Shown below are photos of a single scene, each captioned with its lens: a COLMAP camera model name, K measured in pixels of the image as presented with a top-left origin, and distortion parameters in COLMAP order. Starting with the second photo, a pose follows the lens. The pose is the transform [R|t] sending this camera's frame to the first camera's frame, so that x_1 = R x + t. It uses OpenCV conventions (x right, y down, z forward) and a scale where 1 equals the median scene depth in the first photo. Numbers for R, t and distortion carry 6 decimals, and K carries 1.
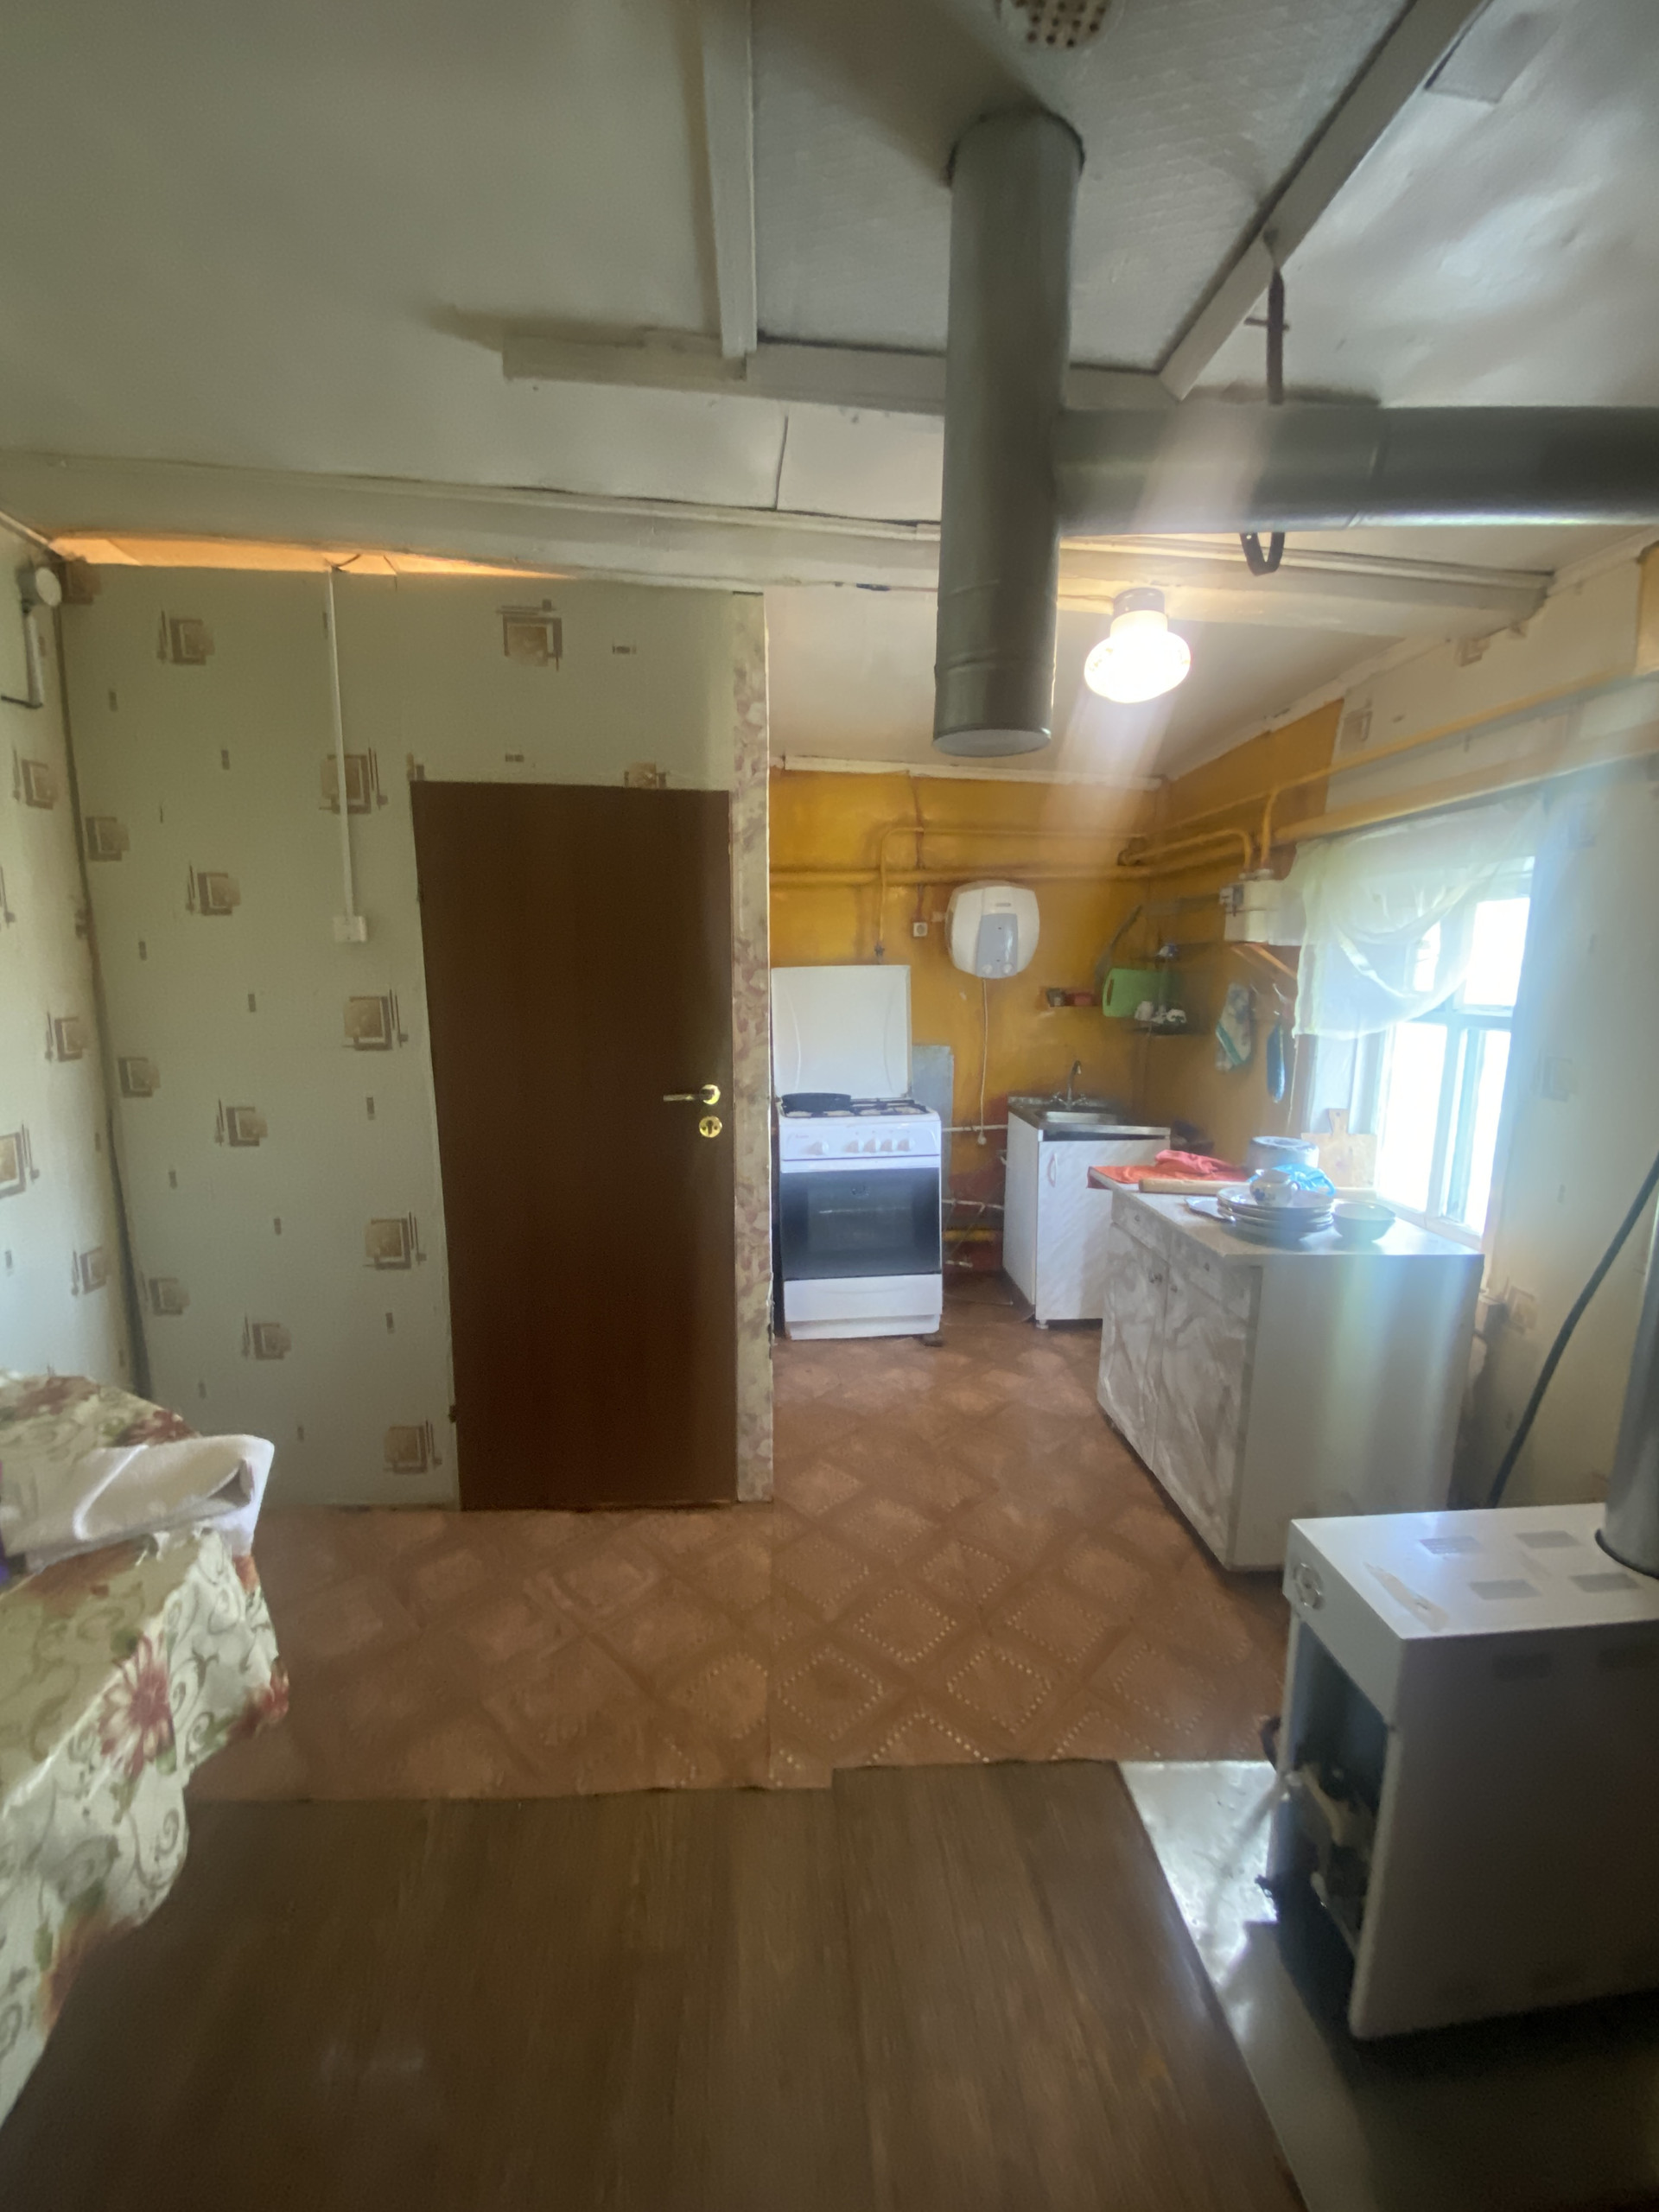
lens RADIAL K [[888.8, 0, 833.8], [0, 888.8, 1101.9], [0, 0, 1]] dist [0.029055, -0.027060]
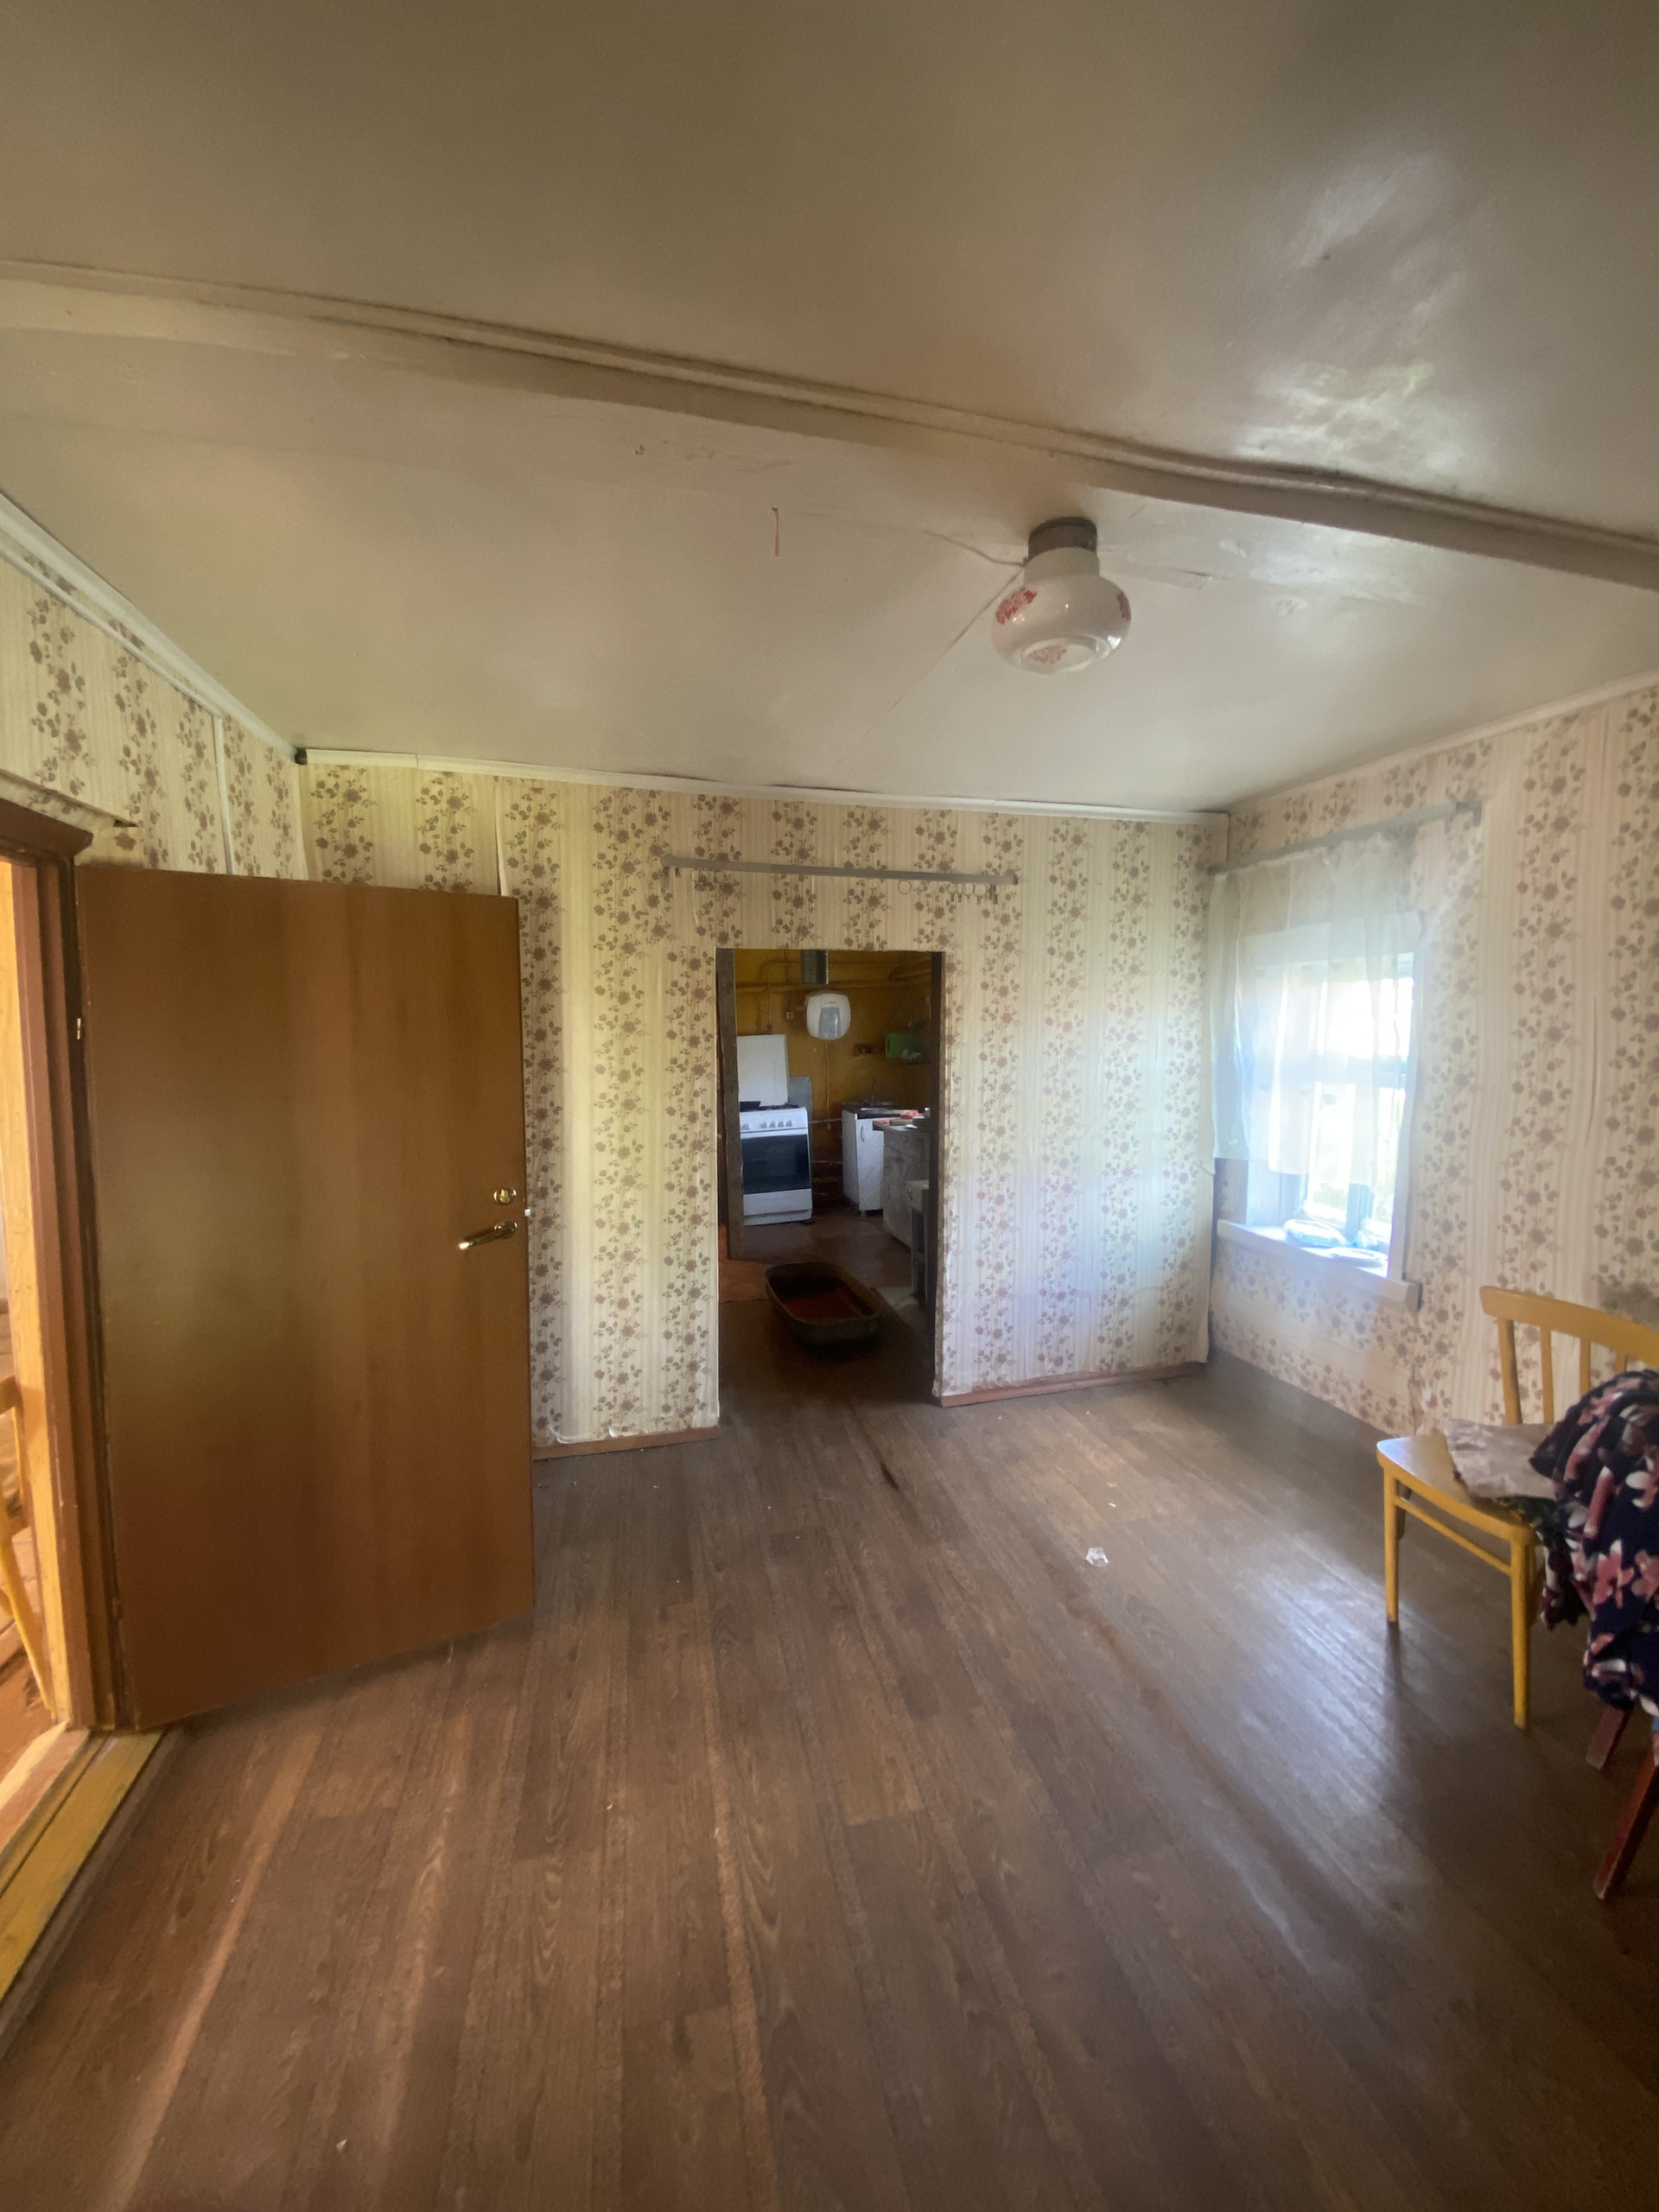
lens RADIAL K [[888.8, 0, 833.8], [0, 888.8, 1101.9], [0, 0, 1]] dist [0.029055, -0.027060]
pose [[0.986069, -0.041328, 0.161121, -0.215757], [0.053077, 0.996182, -0.069306, 0.219499], [-0.157642, 0.076892, 0.984498, -1.507948]]
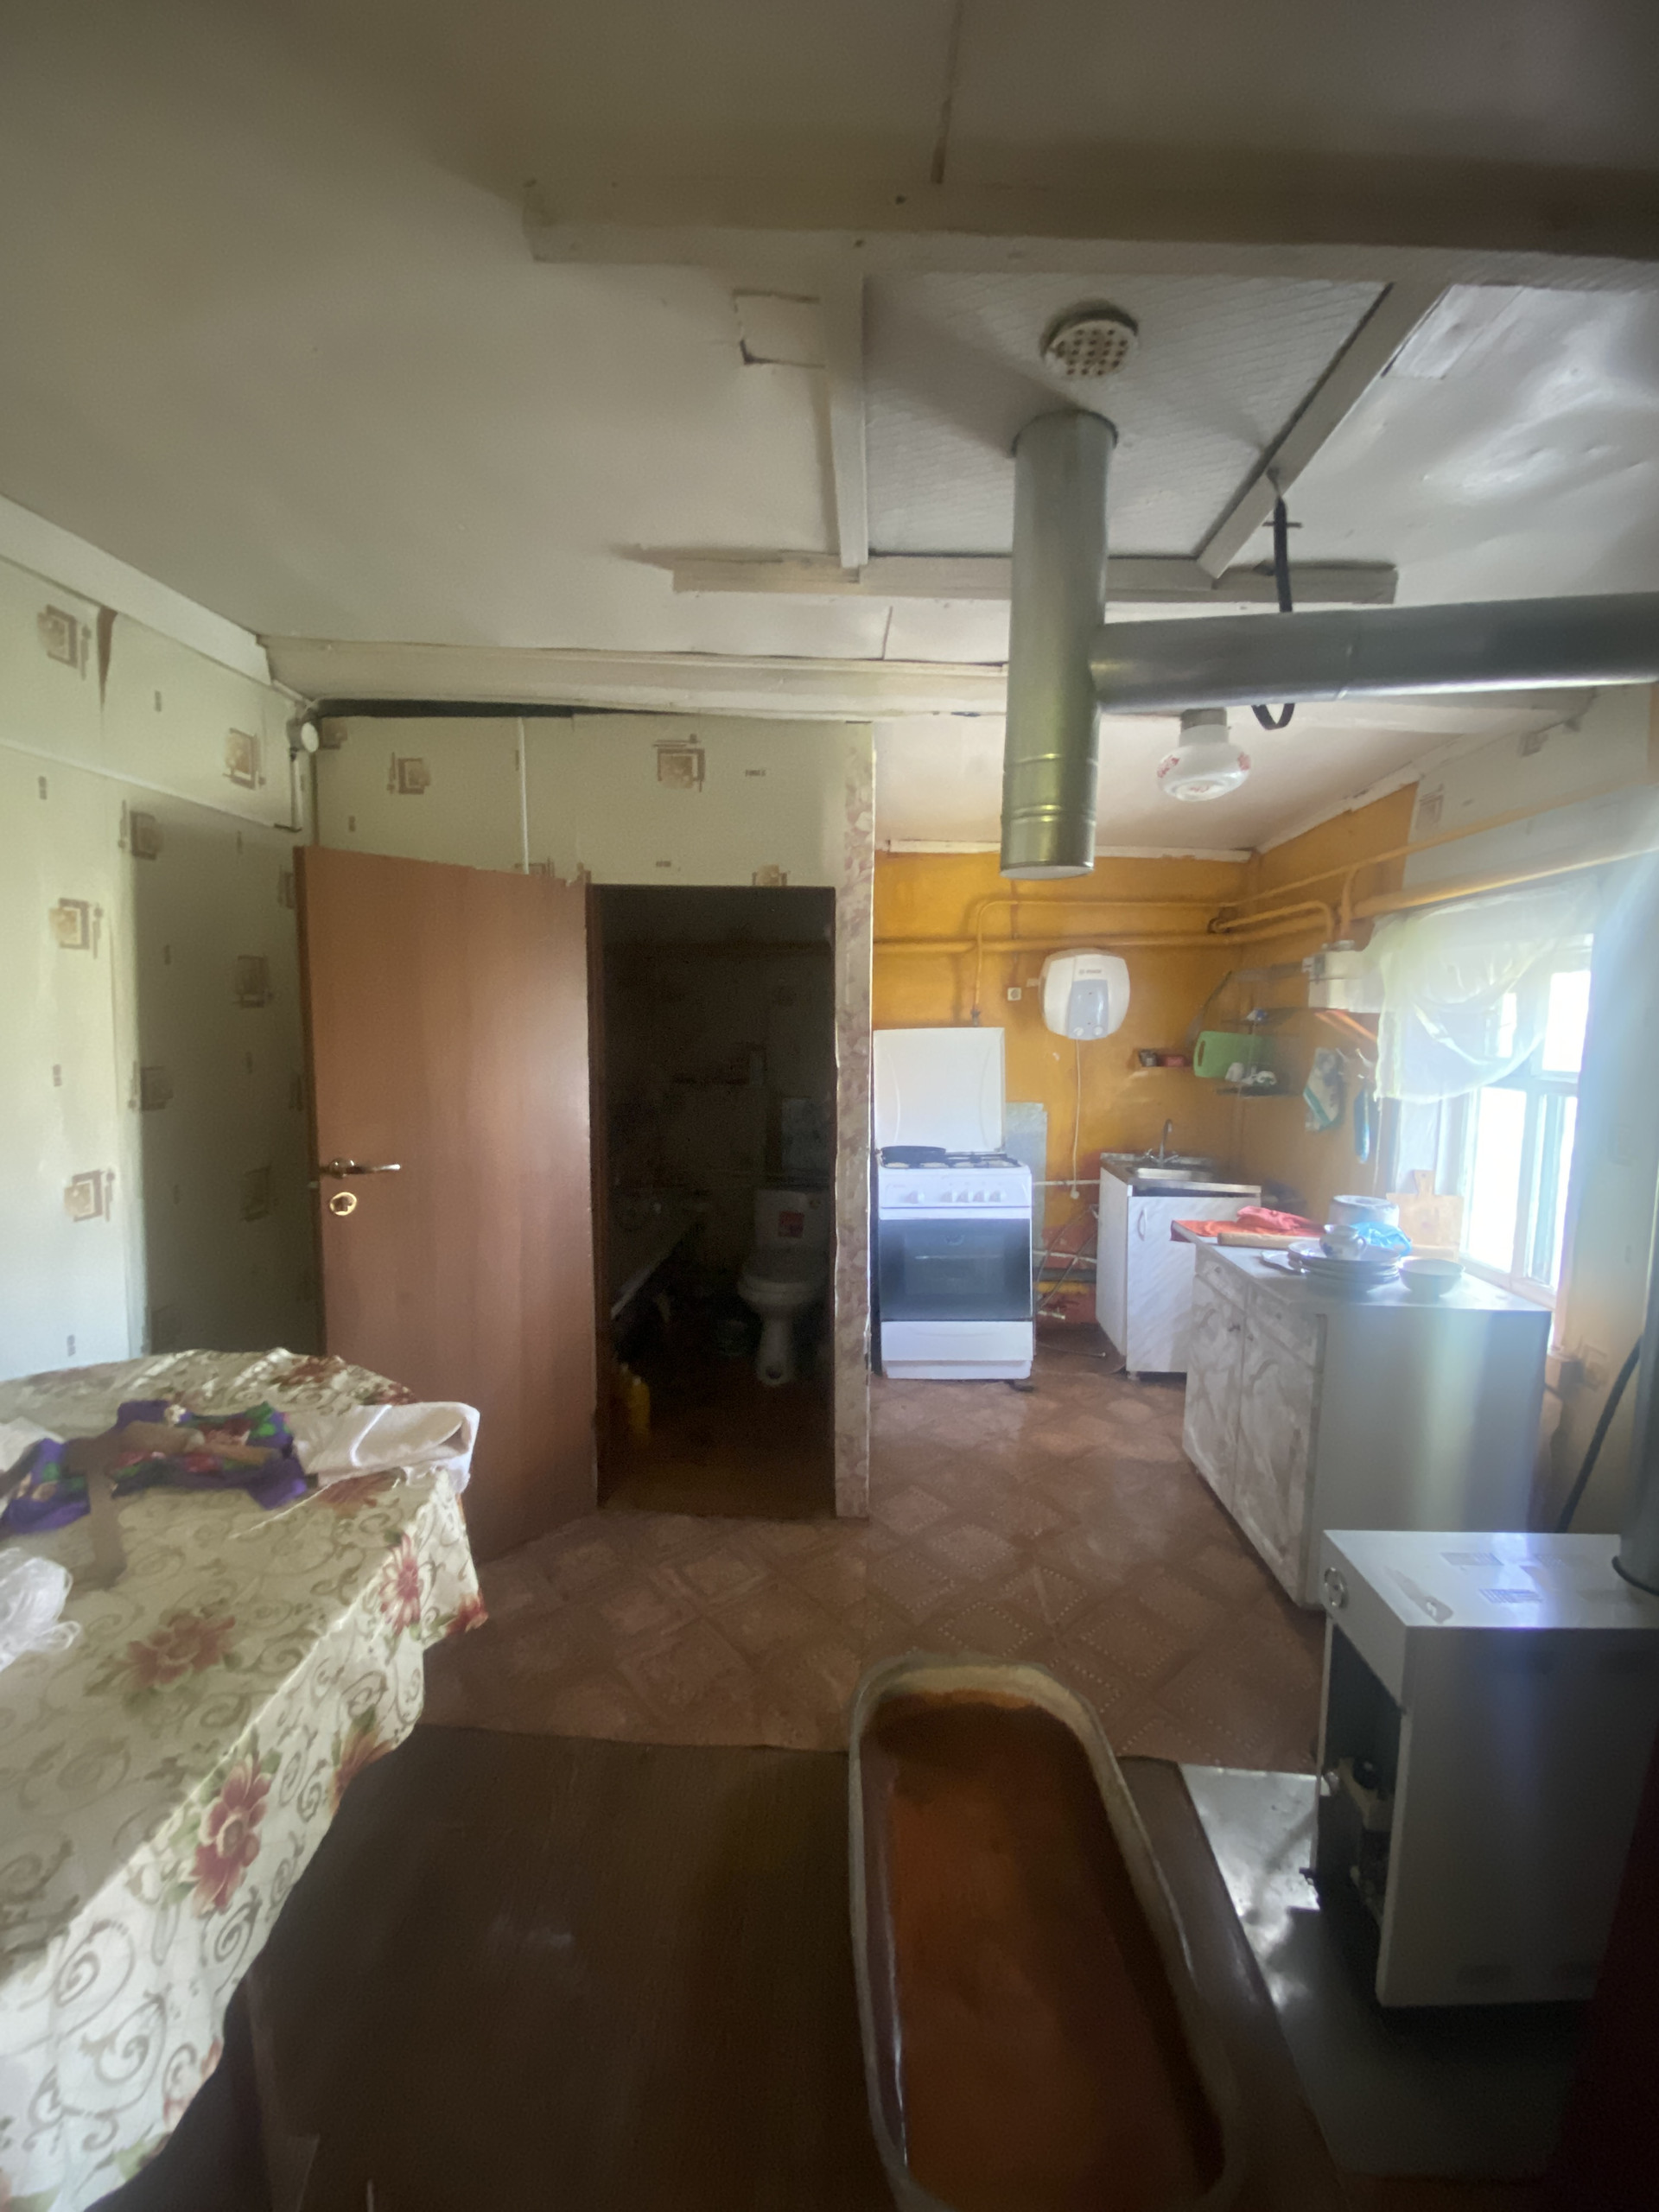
lens RADIAL K [[888.8, 0, 833.8], [0, 888.8, 1101.9], [0, 0, 1]] dist [0.029055, -0.027060]
pose [[0.993177, 0.010969, -0.116102, 0.012482], [-0.017907, 0.998104, -0.058884, 0.002425], [0.115236, 0.060561, 0.991490, -0.127955]]
